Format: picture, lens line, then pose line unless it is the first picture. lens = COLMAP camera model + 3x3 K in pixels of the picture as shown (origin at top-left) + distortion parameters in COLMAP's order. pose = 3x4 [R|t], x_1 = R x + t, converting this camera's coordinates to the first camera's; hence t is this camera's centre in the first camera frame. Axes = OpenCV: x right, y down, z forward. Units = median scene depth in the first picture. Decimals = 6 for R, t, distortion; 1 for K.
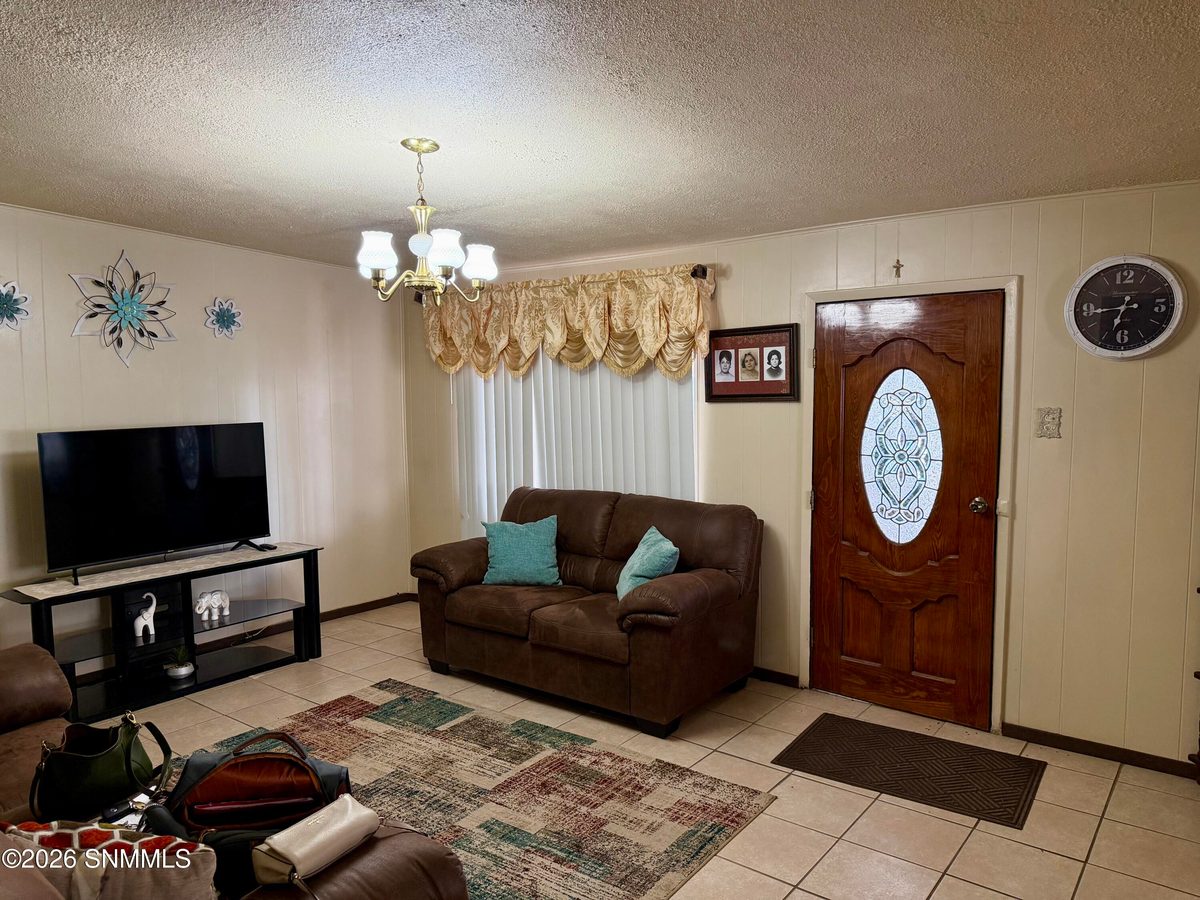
lens RADIAL K [[848.7, 0, 600.0], [0, 848.7, 450.0], [0, 0, 1]] dist [0.149542, -0.284327]
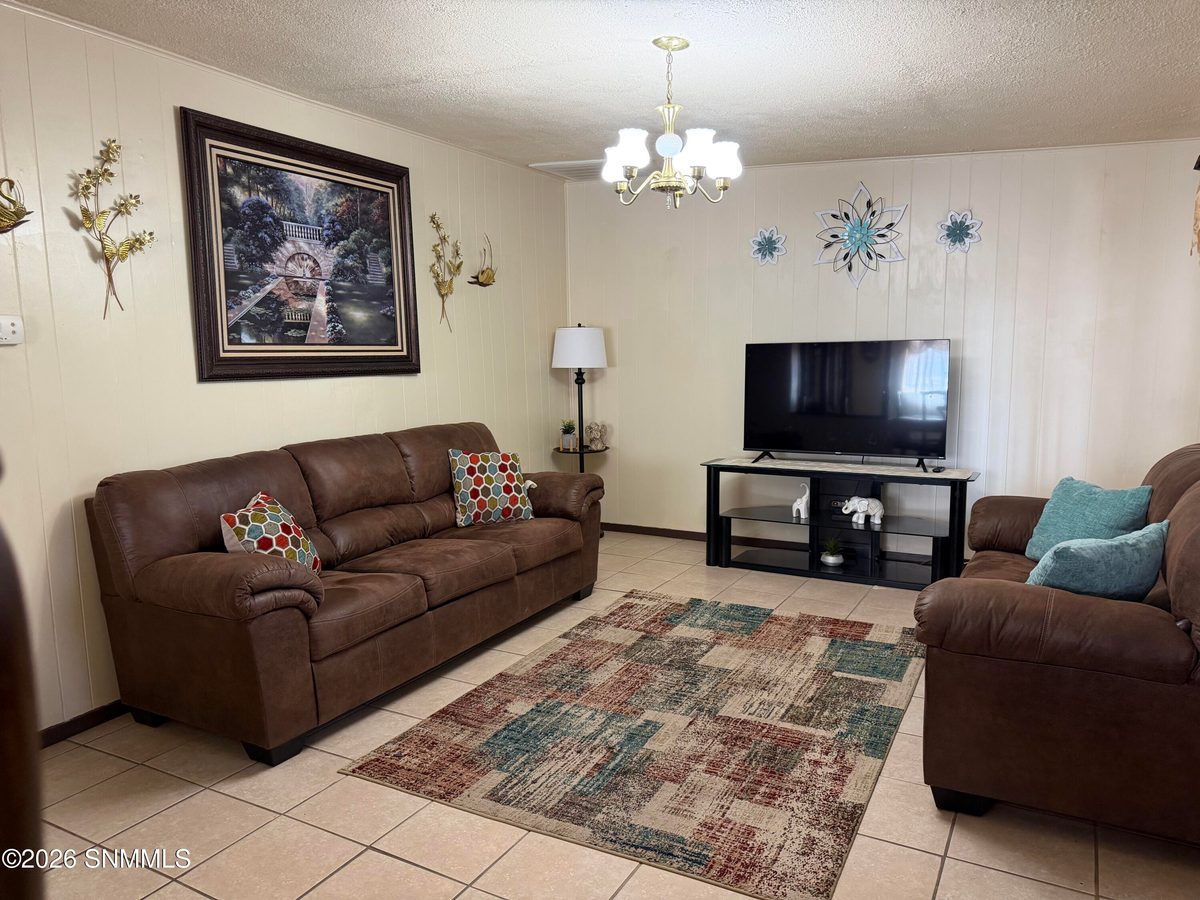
lens RADIAL K [[848.7, 0, 600.0], [0, 848.7, 450.0], [0, 0, 1]] dist [0.149542, -0.284327]
pose [[0.135779, 0.126023, -0.982691, 0.671705], [-0.064192, 0.990912, 0.118208, 0.001804], [0.988657, 0.047031, 0.142634, 0.651045]]
